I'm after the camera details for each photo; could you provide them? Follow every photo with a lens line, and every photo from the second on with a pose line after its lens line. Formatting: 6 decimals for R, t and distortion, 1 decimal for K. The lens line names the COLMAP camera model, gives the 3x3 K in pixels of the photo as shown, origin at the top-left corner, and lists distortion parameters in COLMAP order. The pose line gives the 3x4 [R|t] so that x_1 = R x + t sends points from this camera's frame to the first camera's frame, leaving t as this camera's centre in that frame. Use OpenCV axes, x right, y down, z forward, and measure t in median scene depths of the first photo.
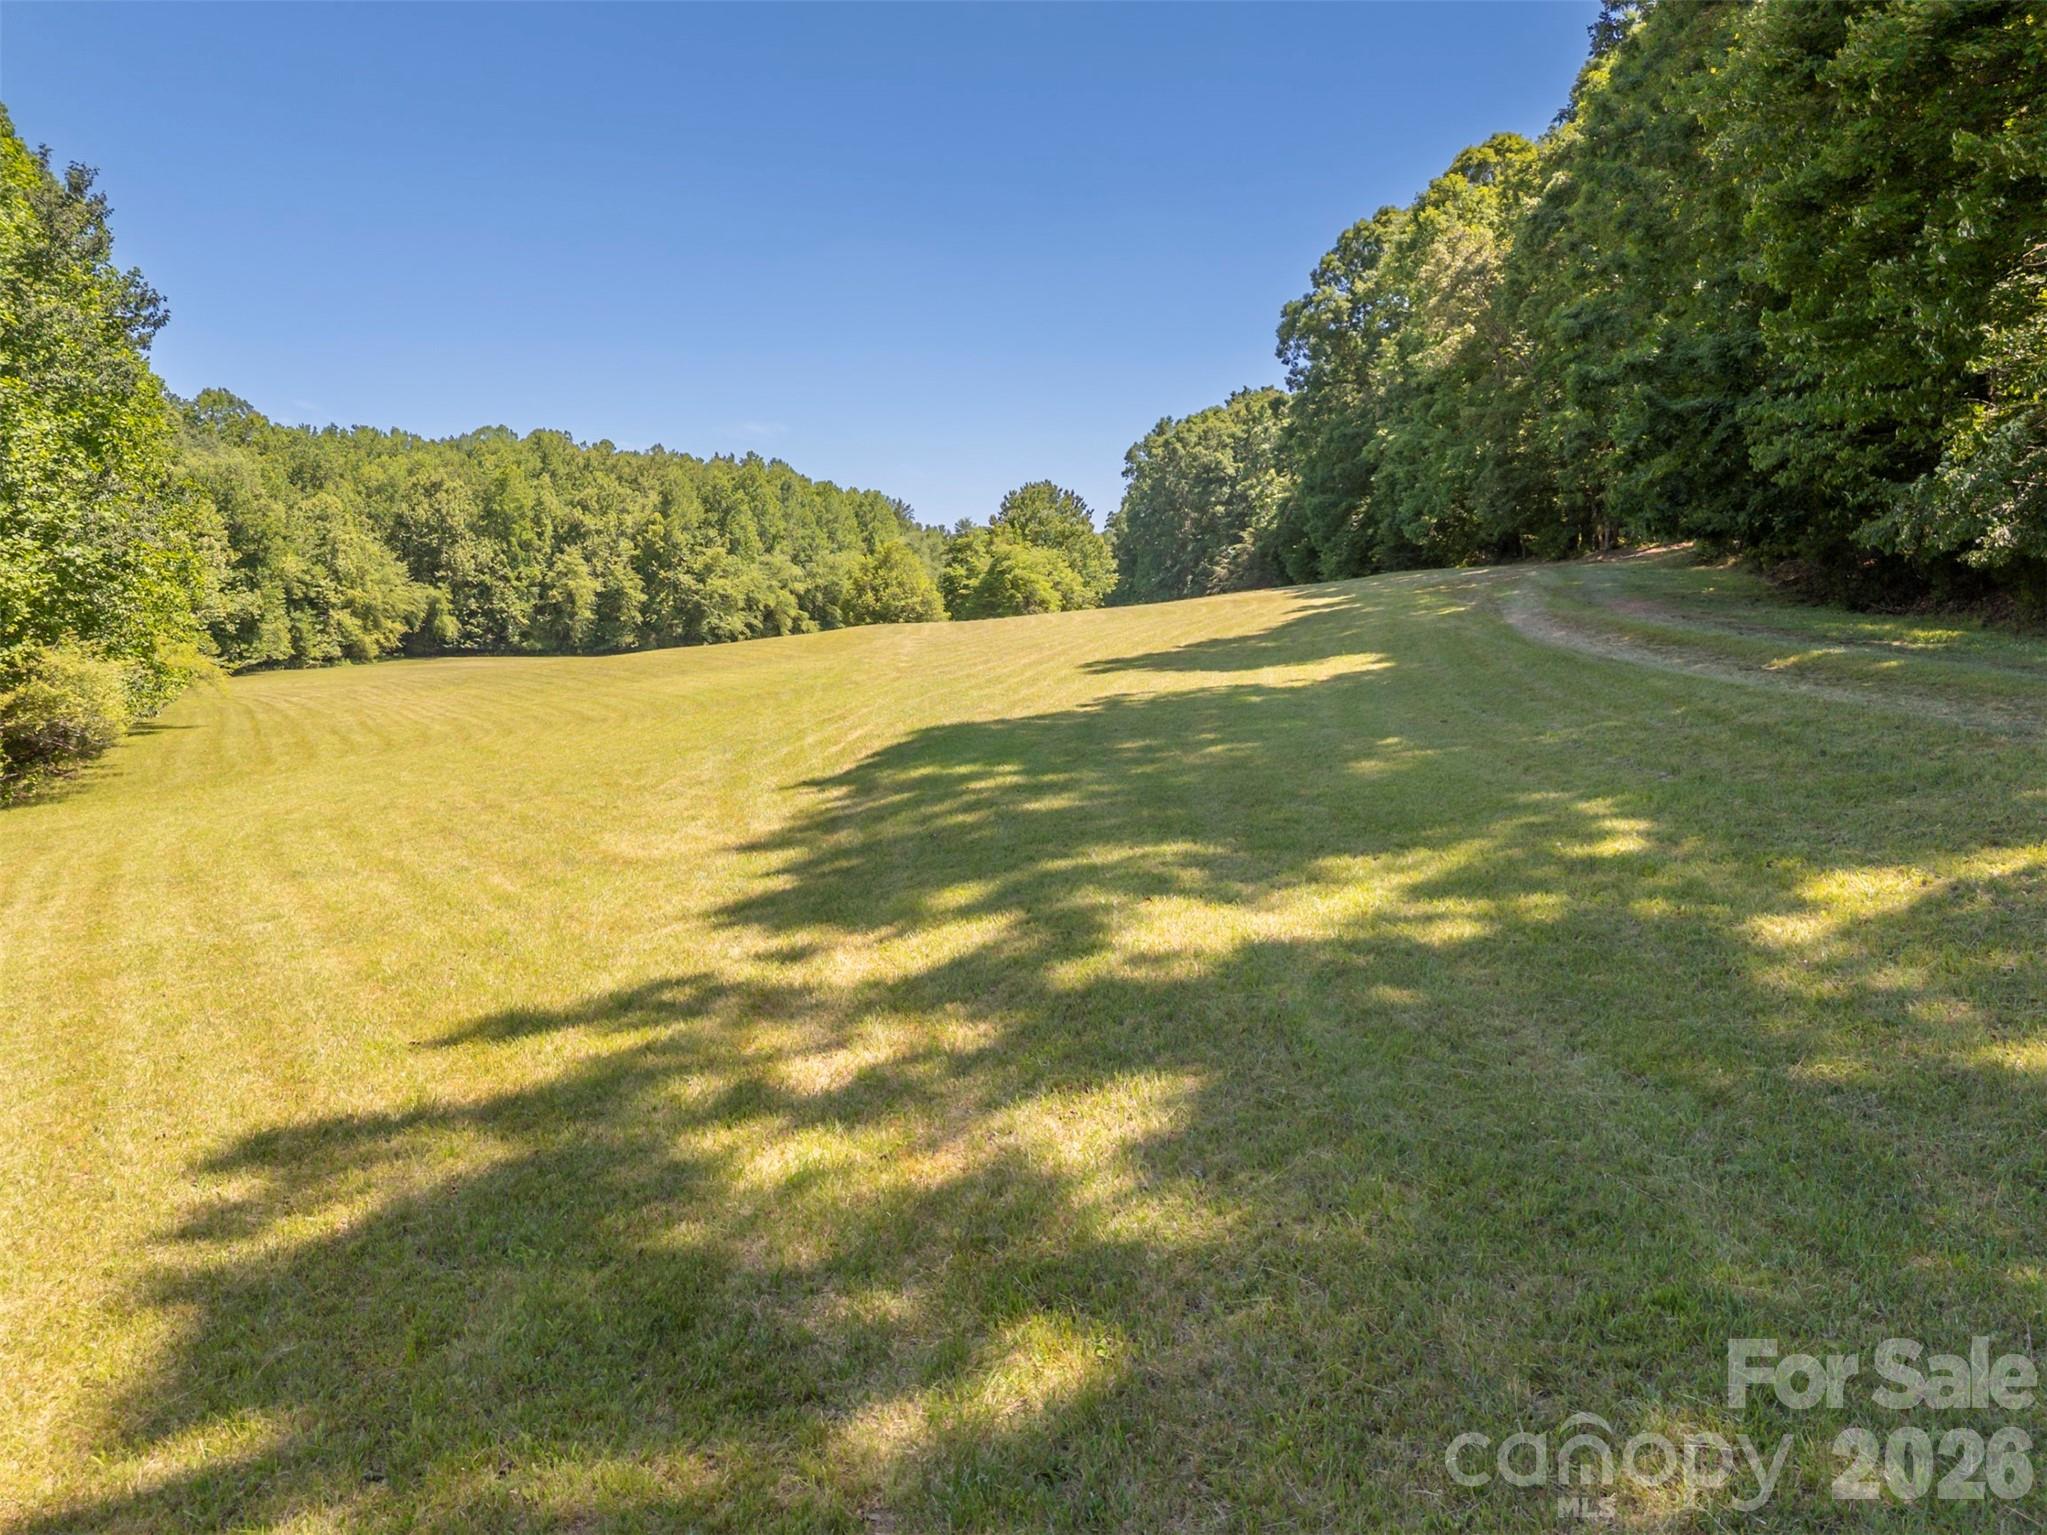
lens RADIAL K [[1478.9, 0, 1027.2], [0, 1478.9, 762.9], [0, 0, 1]] dist [0.090431, -0.105639]
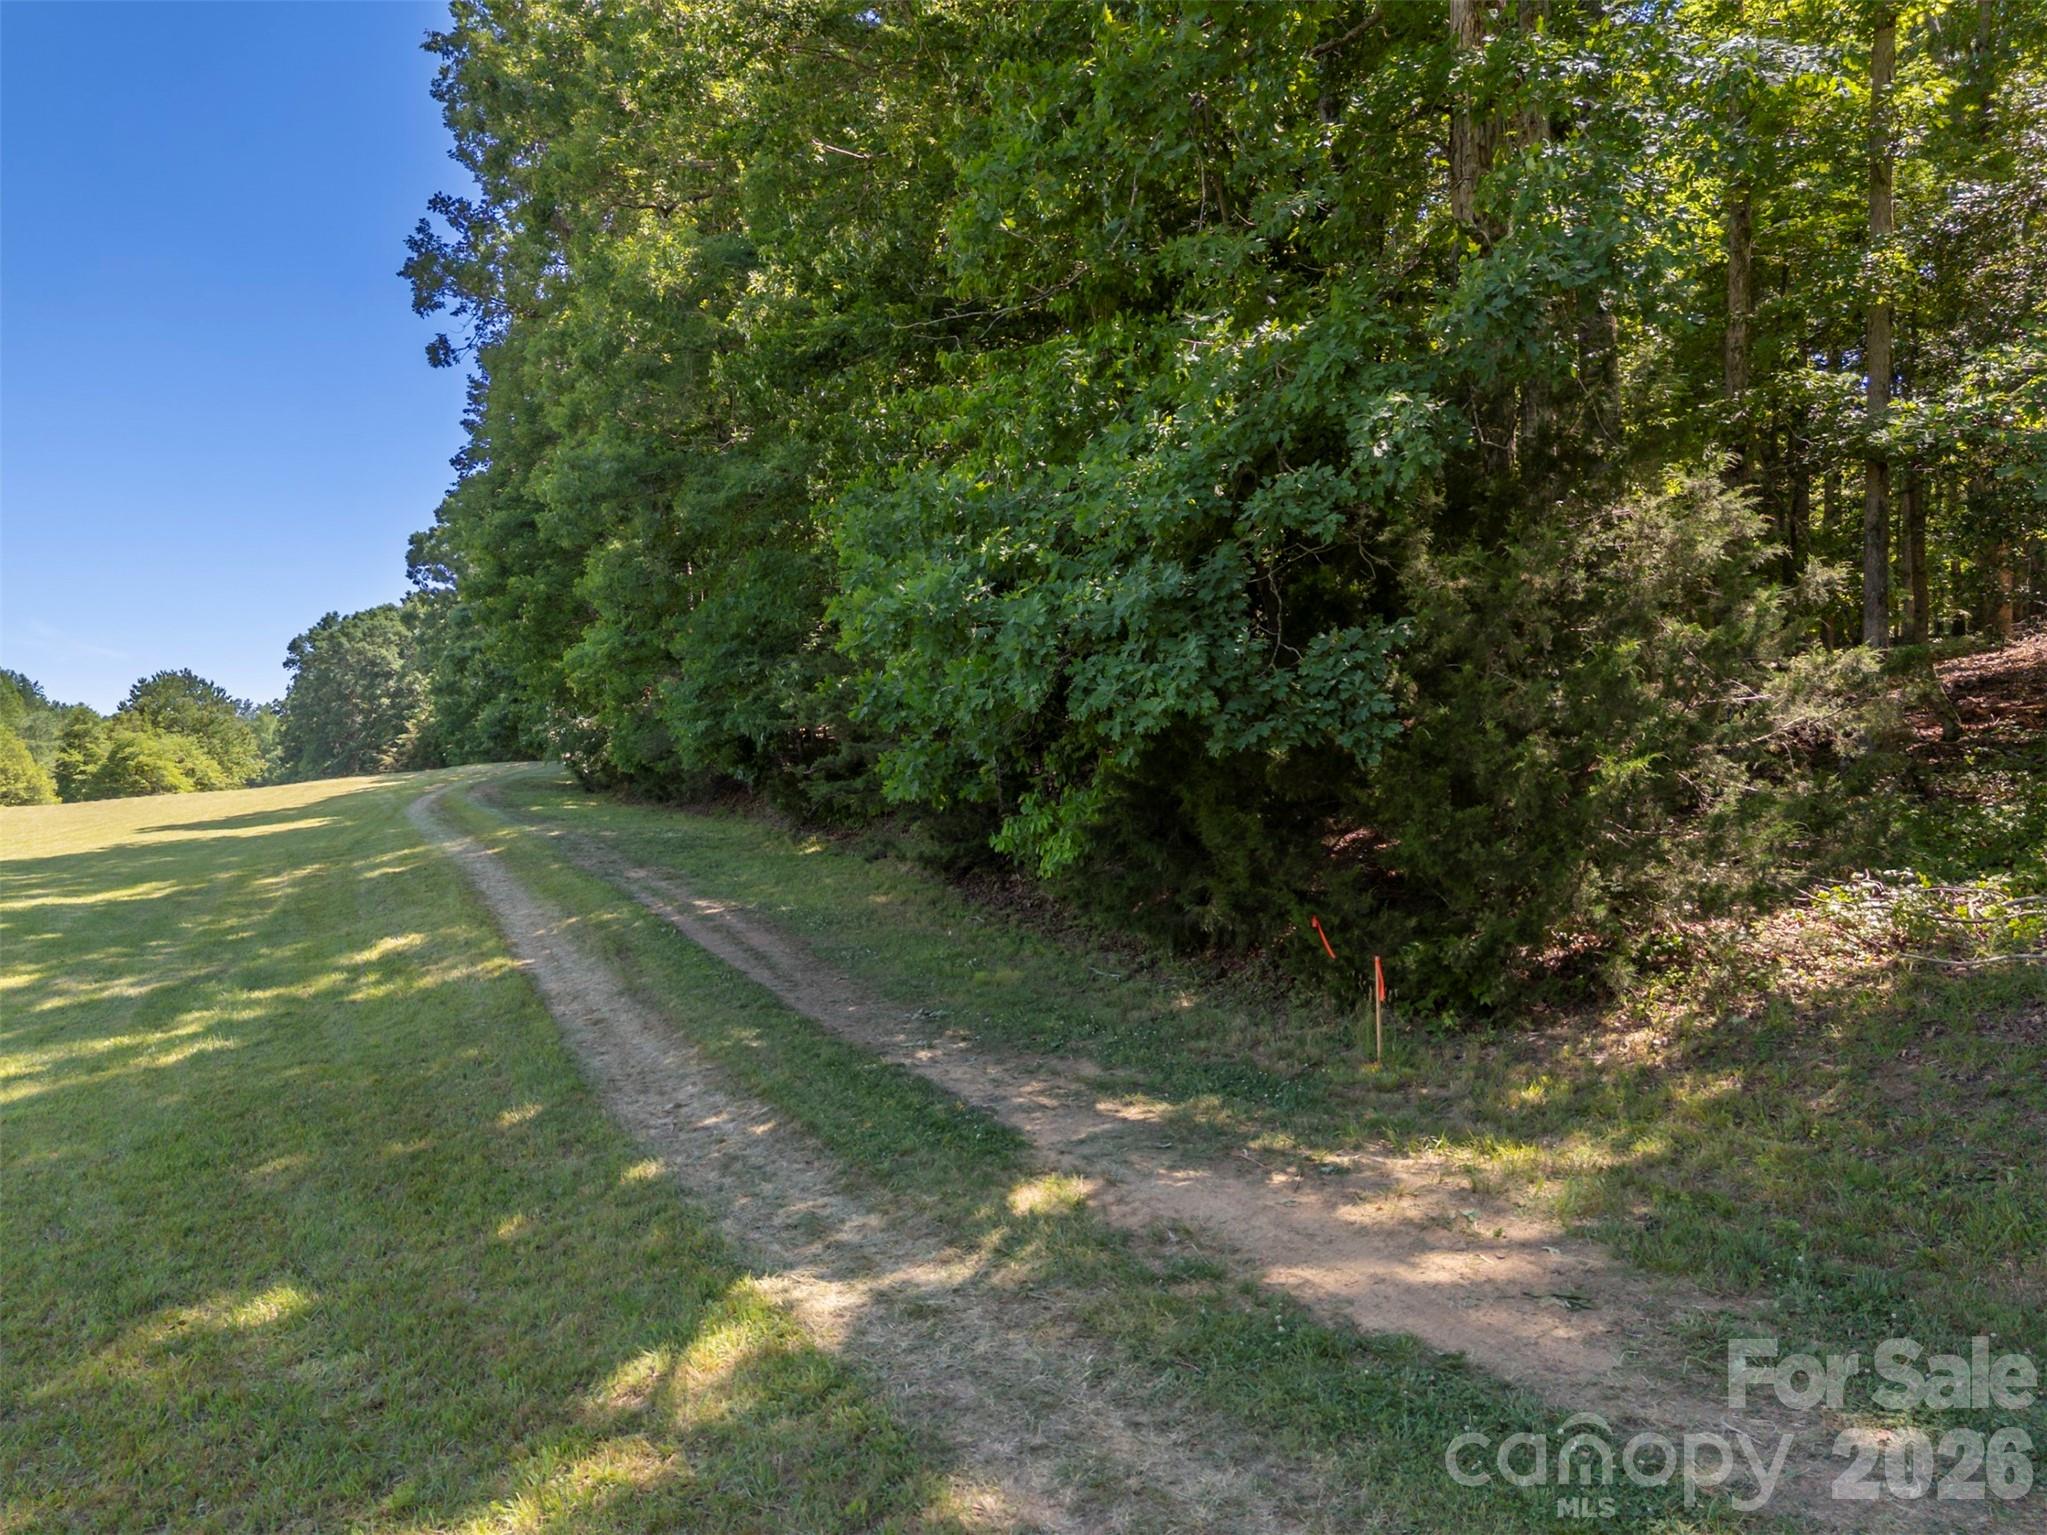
lens RADIAL K [[1478.9, 0, 1027.2], [0, 1478.9, 762.9], [0, 0, 1]] dist [0.090431, -0.105639]
pose [[0.880516, 0.007782, 0.473953, 0.033755], [0.052202, 0.992192, -0.113271, 0.021922], [-0.471134, 0.124478, 0.873234, -0.178497]]
